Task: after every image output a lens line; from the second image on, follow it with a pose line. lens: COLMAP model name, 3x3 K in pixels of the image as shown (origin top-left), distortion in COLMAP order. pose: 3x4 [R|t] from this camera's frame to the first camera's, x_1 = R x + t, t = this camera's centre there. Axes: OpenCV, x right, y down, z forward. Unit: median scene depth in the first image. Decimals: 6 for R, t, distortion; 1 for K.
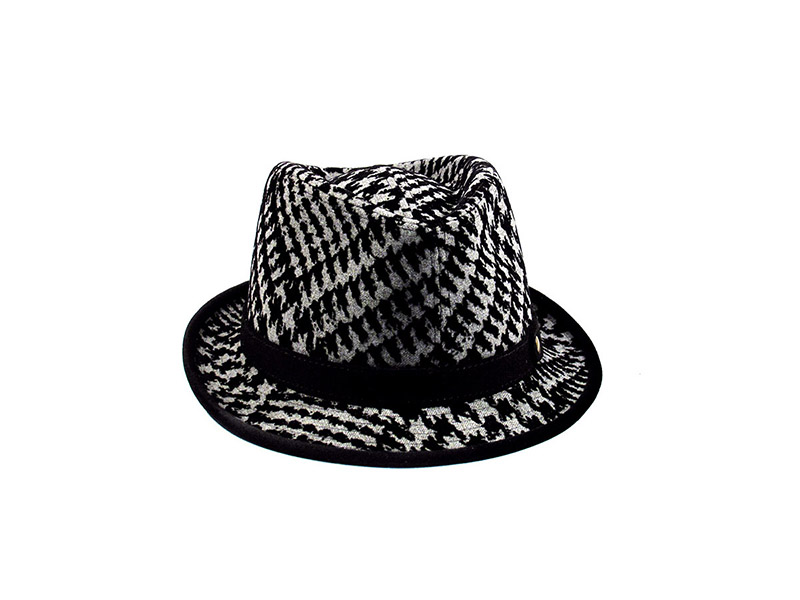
lens RADIAL K [[1018.0, 0, 394.6], [0, 1018.0, 302.2], [0, 0, 1]] dist [0.033469, 0.000000]
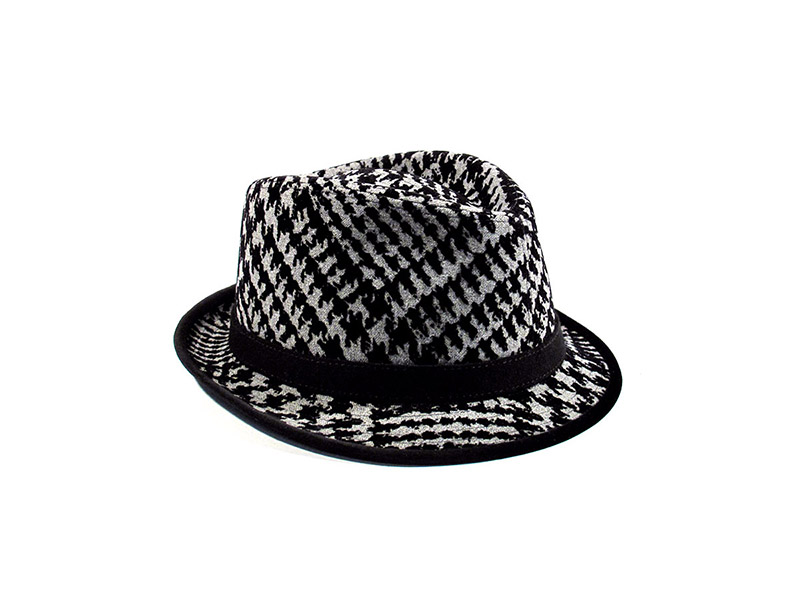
lens RADIAL K [[1018.0, 0, 400.7], [0, 1018.0, 301.1], [0, 0, 1]] dist [0.033469, 0.000000]
pose [[0.842718, -0.177629, 0.508206, -0.579582], [0.178280, 0.982814, 0.047887, -0.056677], [-0.507979, 0.050248, 0.859903, 0.161361]]
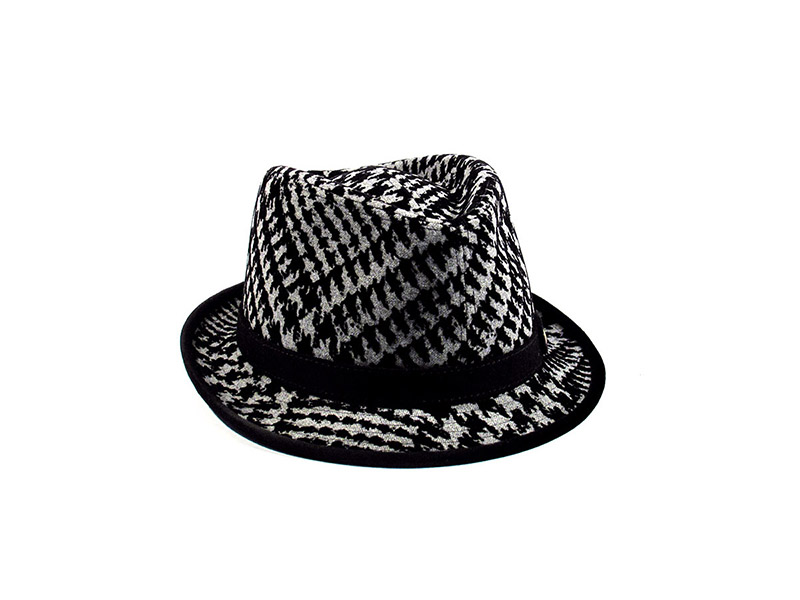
lens RADIAL K [[1018.0, 0, 394.4], [0, 1018.0, 302.1], [0, 0, 1]] dist [0.033469, 0.000000]
pose [[0.988866, -0.049368, 0.140383, -0.160405], [0.049406, 0.998774, 0.003221, -0.004632], [-0.140370, 0.003751, 0.990092, 0.010547]]
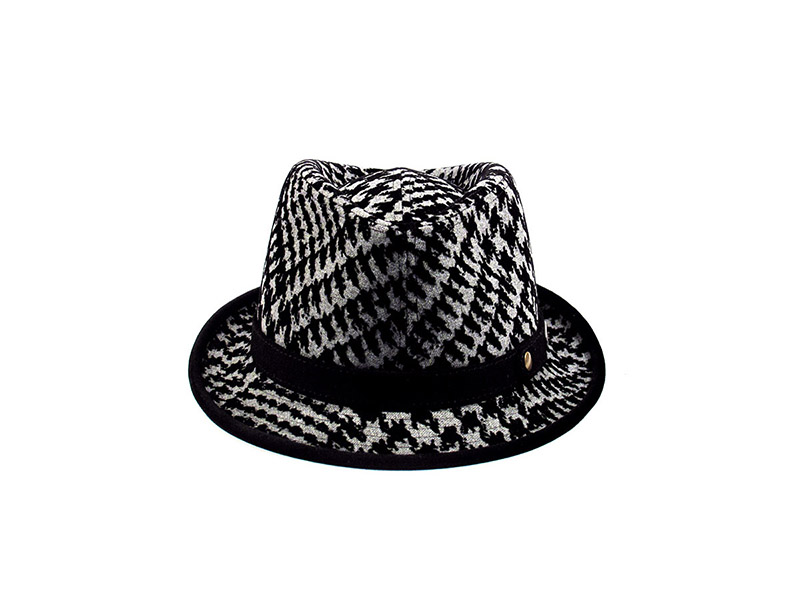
lens RADIAL K [[1018.0, 0, 408.1], [0, 1018.0, 300.1], [0, 0, 1]] dist [0.033469, 0.000000]
pose [[0.972624, 0.085207, -0.216200, 0.250346], [-0.087338, 0.996179, -0.000305, -0.005841], [0.215348, 0.019179, 0.976349, 0.029445]]
